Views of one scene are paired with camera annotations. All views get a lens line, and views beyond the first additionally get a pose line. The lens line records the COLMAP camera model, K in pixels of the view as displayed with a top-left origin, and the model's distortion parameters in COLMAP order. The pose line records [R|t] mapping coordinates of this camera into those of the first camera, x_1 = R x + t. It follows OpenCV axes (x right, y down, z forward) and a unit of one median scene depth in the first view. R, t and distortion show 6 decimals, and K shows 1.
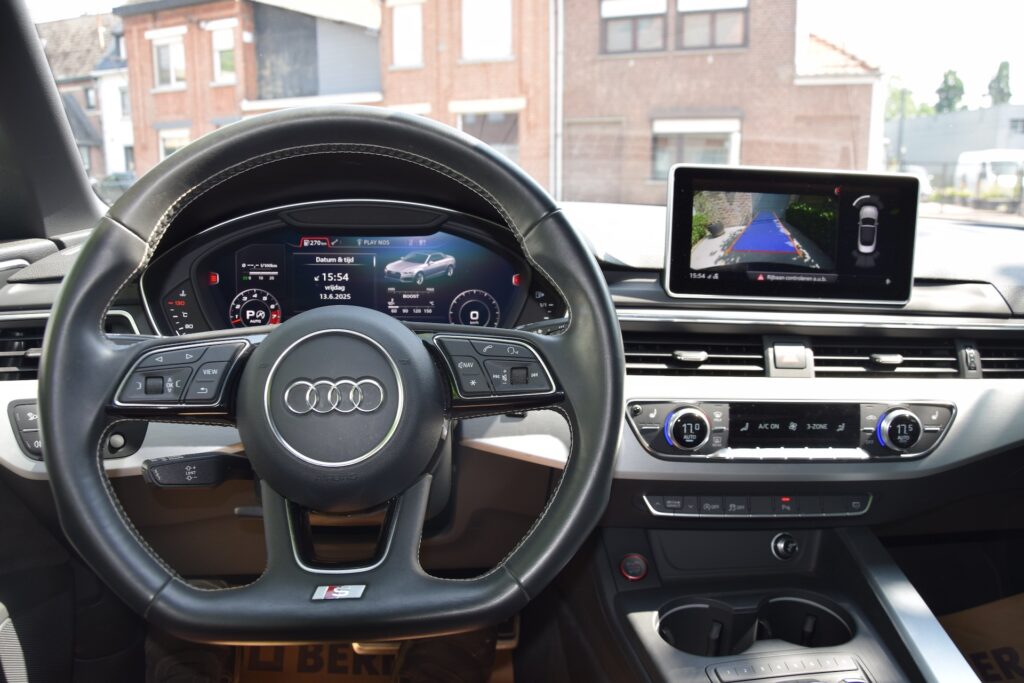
lens RADIAL K [[793.2, 0, 512.0], [0, 793.2, 341.5], [0, 0, 1]] dist [-0.159075, 0.121213]
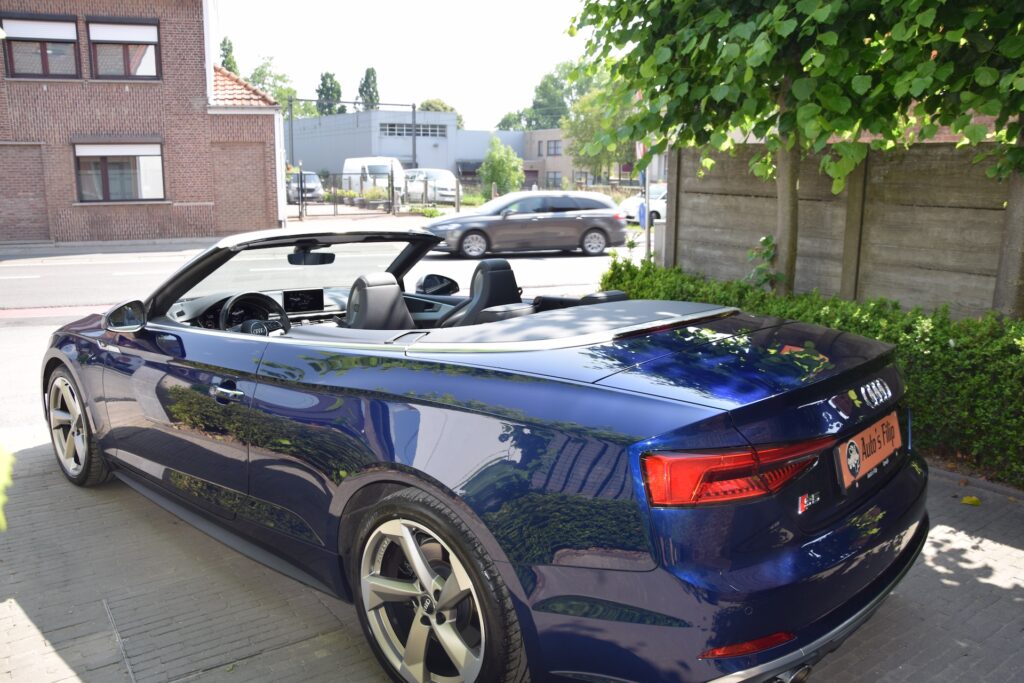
lens RADIAL K [[793.2, 0, 512.0], [0, 793.2, 341.5], [0, 0, 1]] dist [-0.159075, 0.121213]
pose [[0.745800, -0.132718, 0.652815, -3.922191], [0.128749, 0.990194, 0.054220, -0.107877], [-0.653610, 0.043612, 0.755574, -6.701131]]
